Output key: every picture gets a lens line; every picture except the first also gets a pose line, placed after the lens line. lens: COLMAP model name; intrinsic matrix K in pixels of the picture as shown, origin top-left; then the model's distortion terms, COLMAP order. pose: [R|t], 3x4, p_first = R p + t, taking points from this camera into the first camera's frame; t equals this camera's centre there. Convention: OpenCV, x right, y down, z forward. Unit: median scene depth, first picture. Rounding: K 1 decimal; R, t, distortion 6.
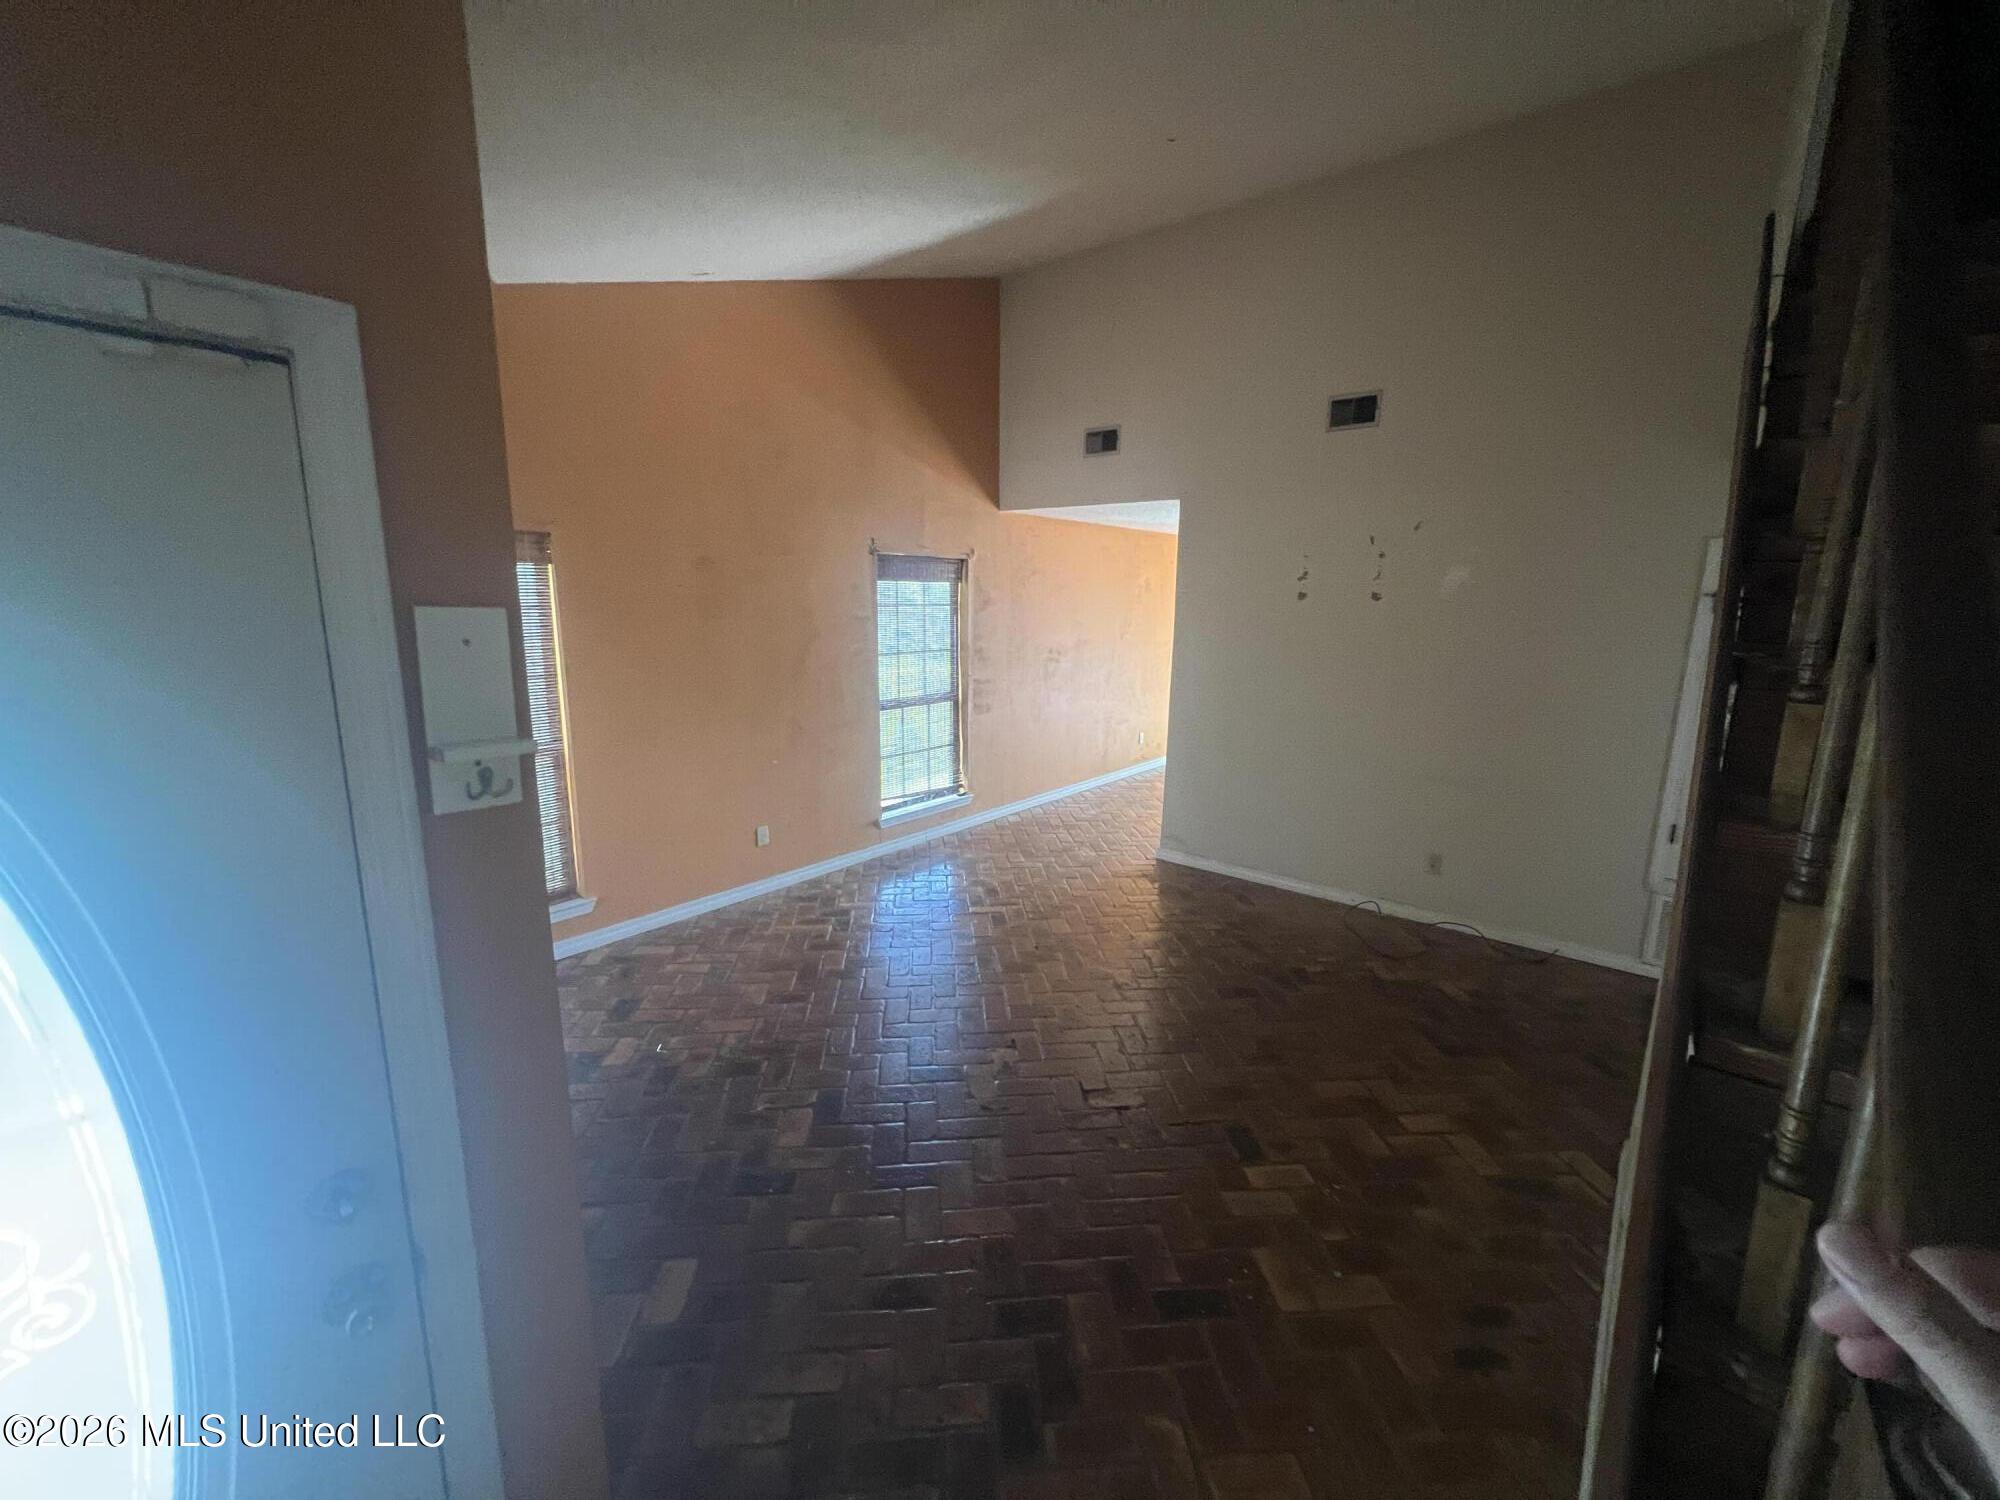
lens RADIAL K [[804.5, 0, 1000.0], [0, 804.5, 750.0], [0, 0, 1]] dist [-0.001064, 0.000729]
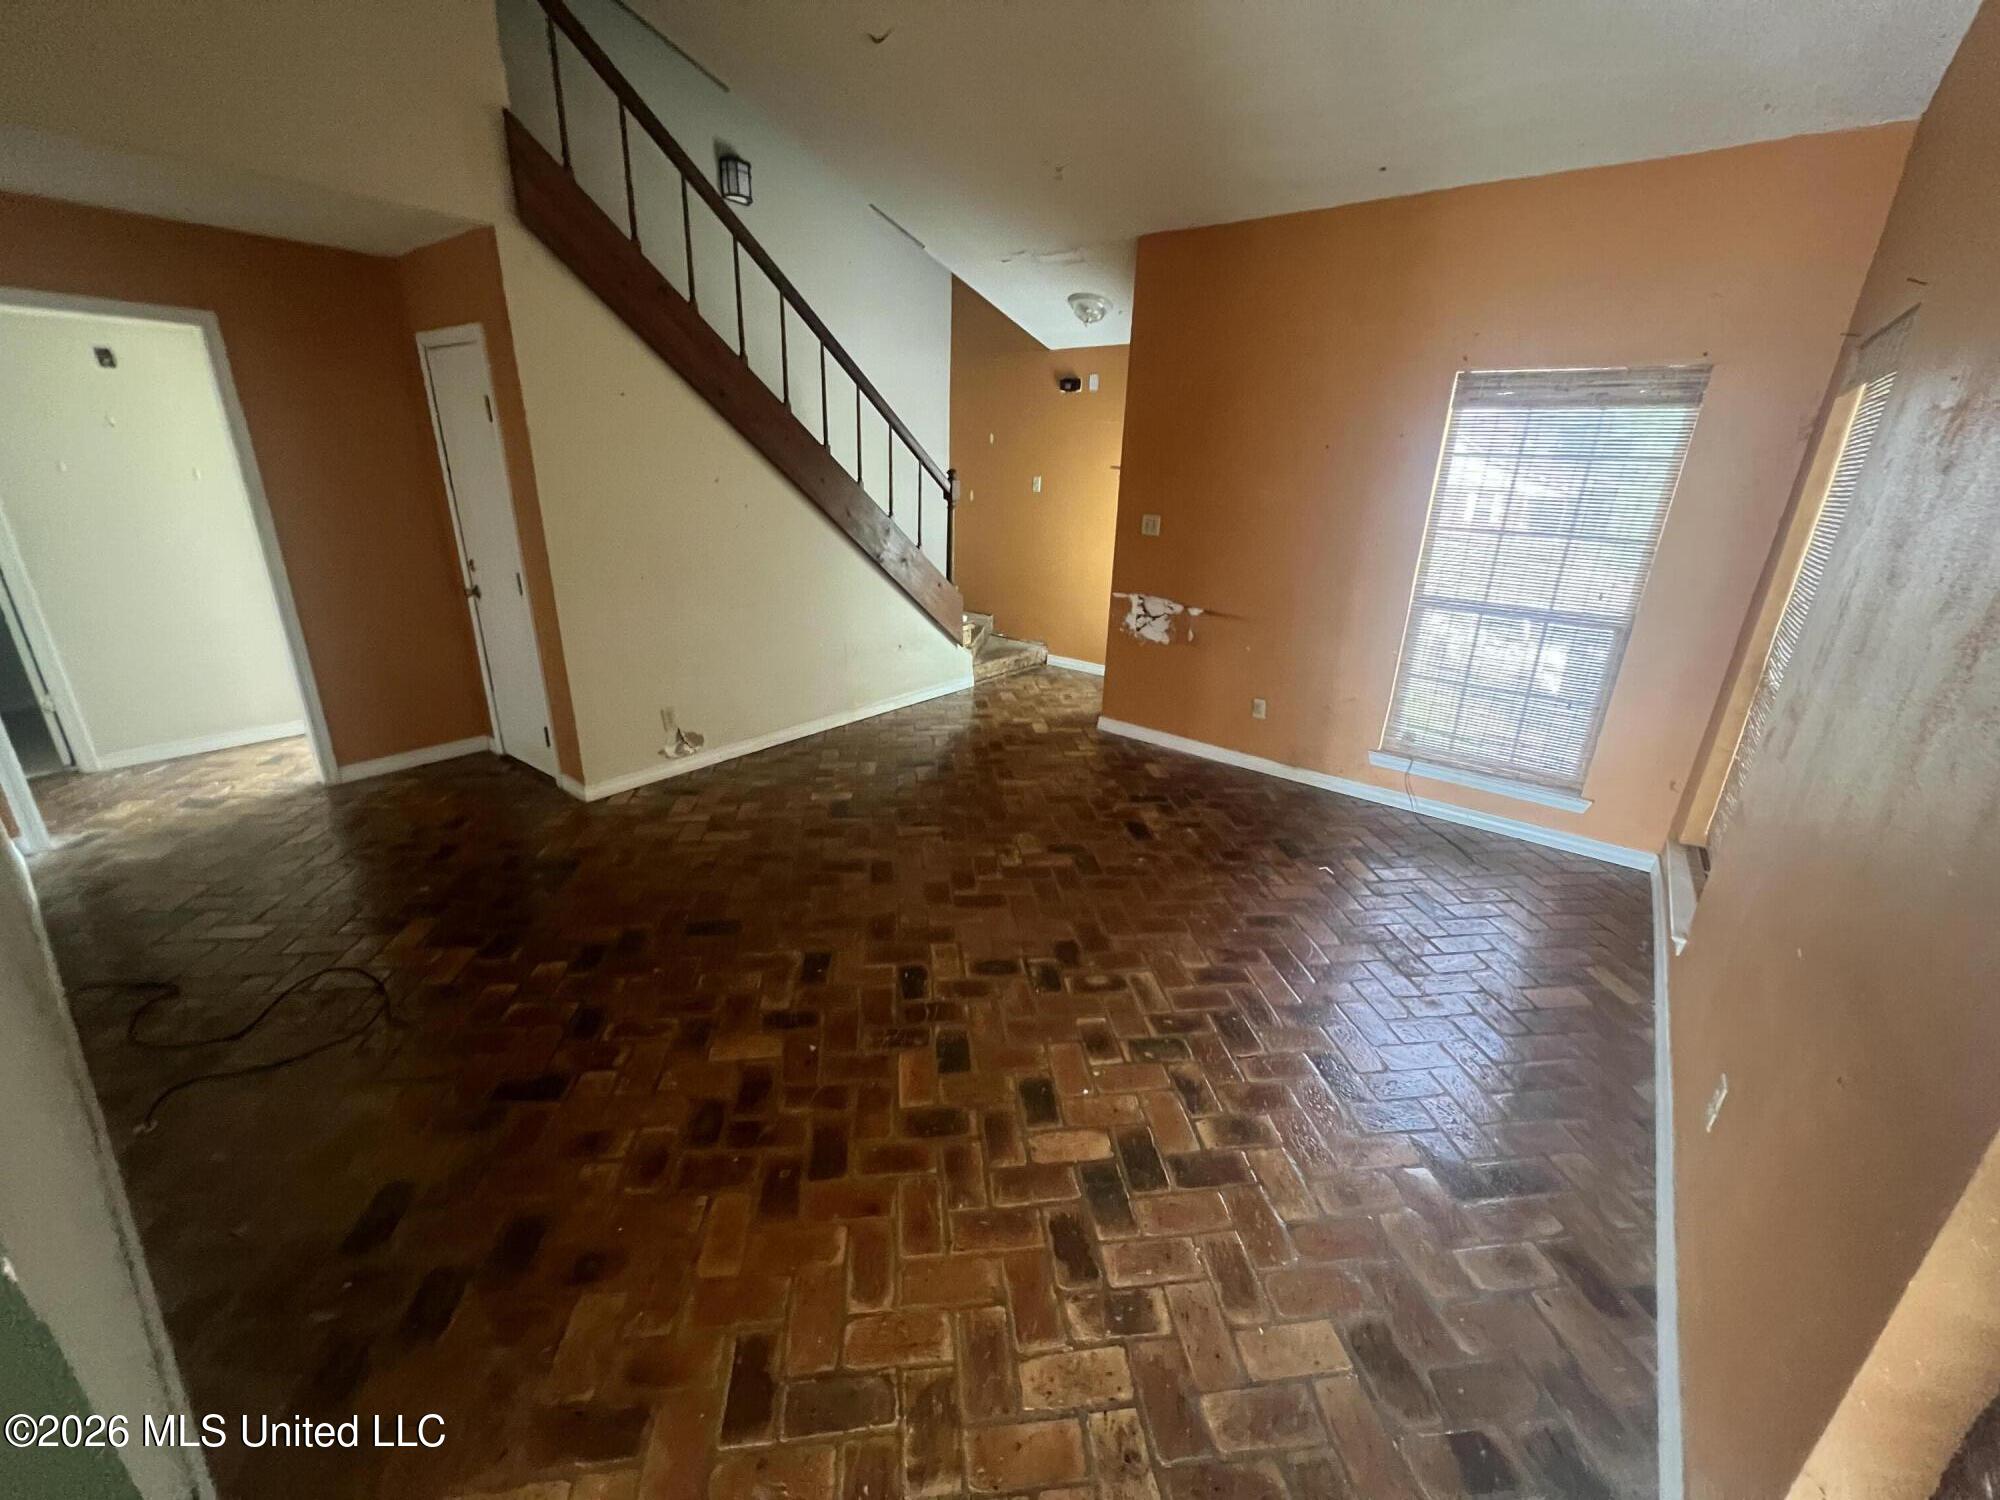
lens RADIAL K [[800.7, 0, 1002.7], [0, 800.7, 751.0], [0, 0, 1]] dist [0.000439, 0.000187]
pose [[-0.998375, -0.028992, -0.049060, 0.042455], [-0.050098, 0.856833, 0.513155, -0.177625], [0.027159, 0.514779, -0.856893, 1.096375]]
